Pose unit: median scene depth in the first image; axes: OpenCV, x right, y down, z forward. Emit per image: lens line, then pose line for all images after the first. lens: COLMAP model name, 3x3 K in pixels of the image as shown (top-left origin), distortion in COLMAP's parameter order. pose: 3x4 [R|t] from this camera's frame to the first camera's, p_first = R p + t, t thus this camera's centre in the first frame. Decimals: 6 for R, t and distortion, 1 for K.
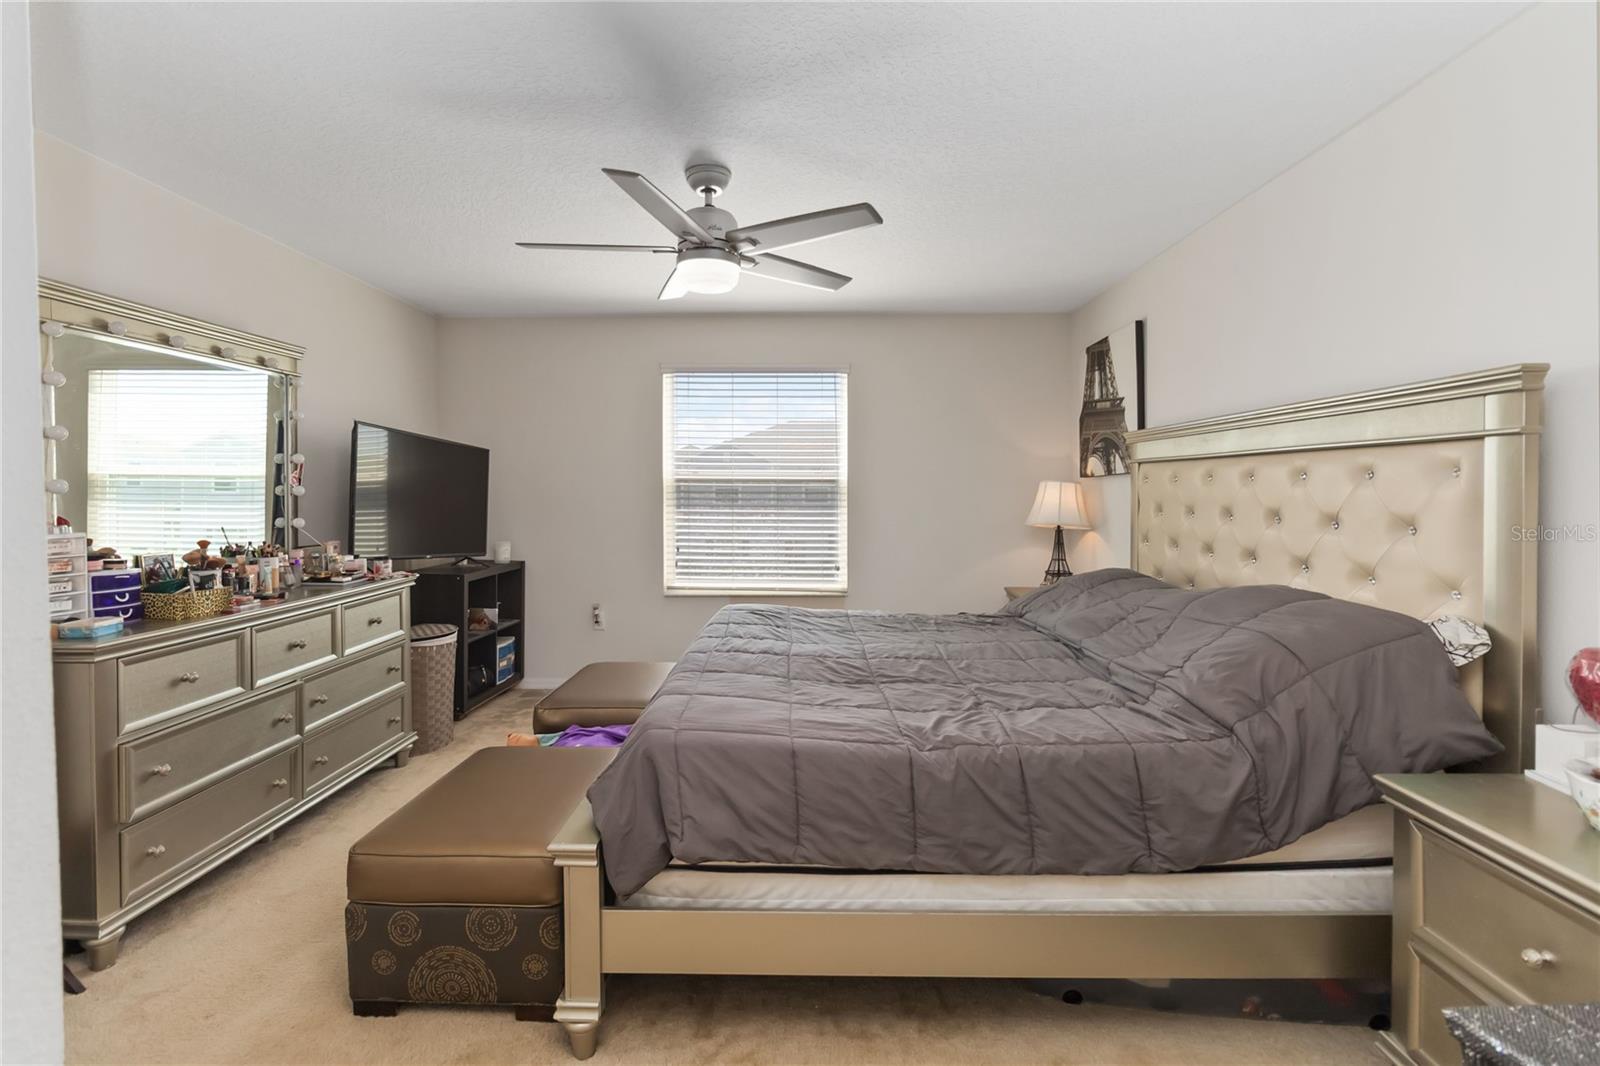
lens RADIAL K [[734.0, 0, 794.5], [0, 734.0, 495.5], [0, 0, 1]] dist [0.003208, -0.000034]
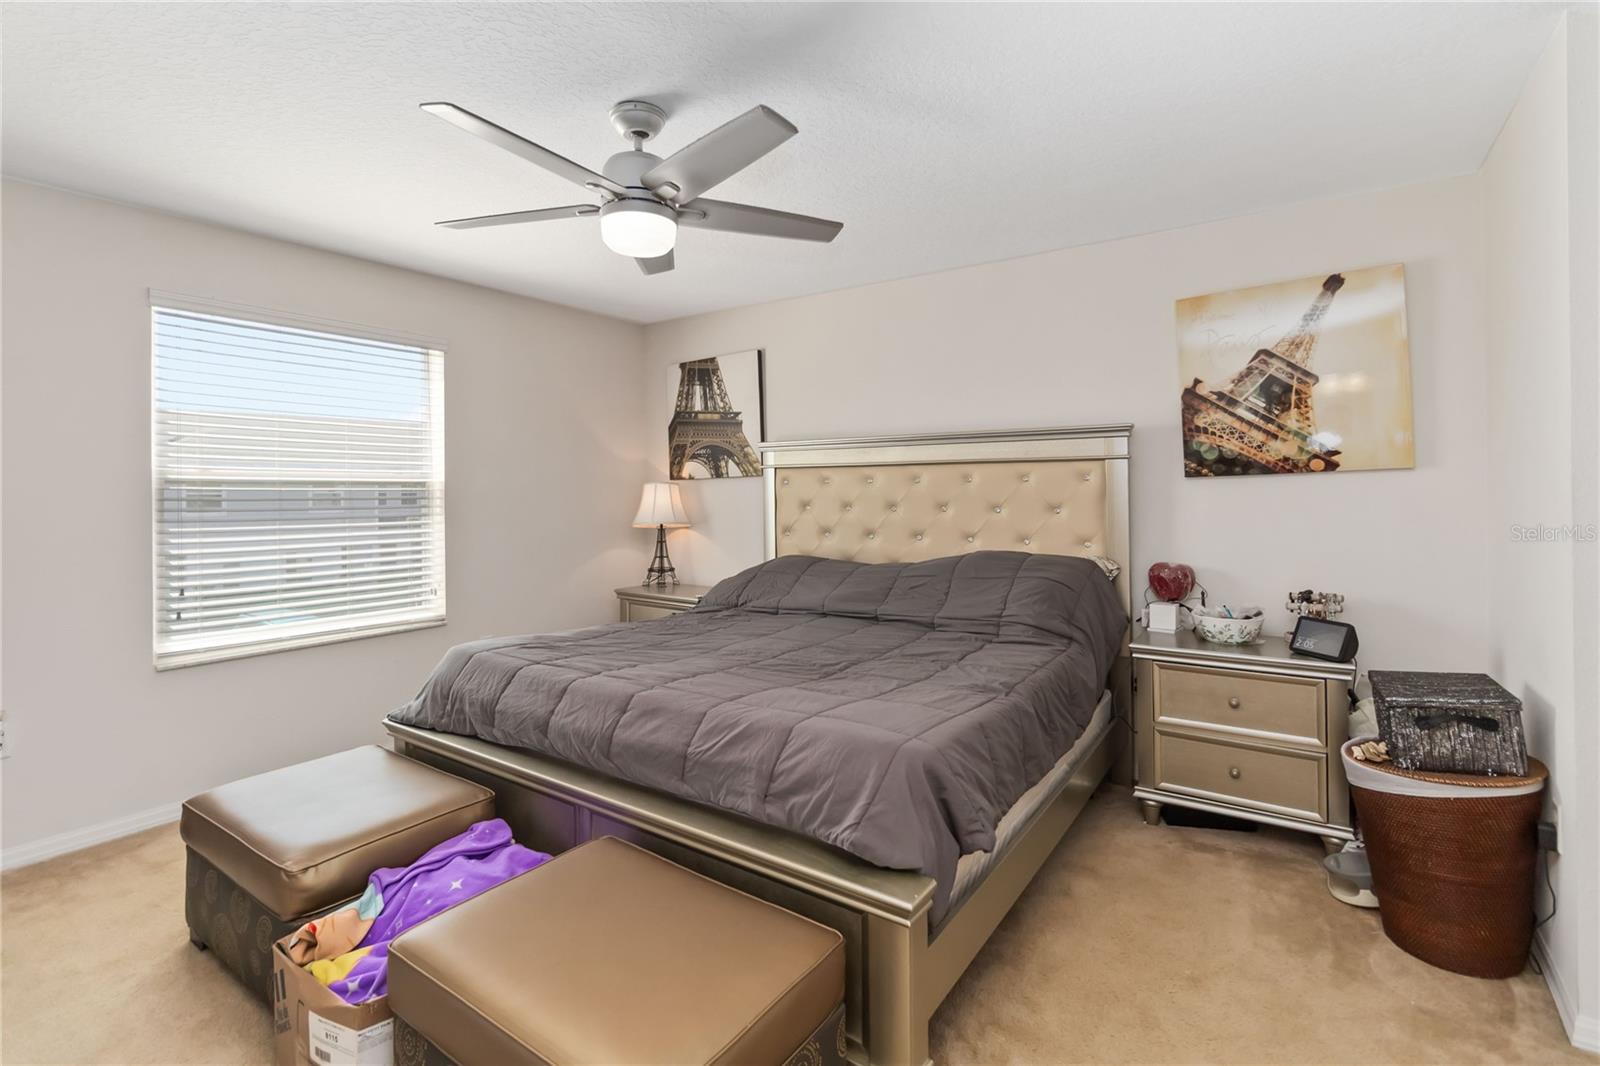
lens RADIAL K [[734.0, 0, 801.3], [0, 734.0, 485.9], [0, 0, 1]] dist [0.003208, -0.000034]
pose [[0.561037, -0.000814, 0.827790, -0.427623], [0.016243, 0.999818, -0.010026, -0.001750], [-0.827631, 0.019071, 0.560948, 0.237638]]
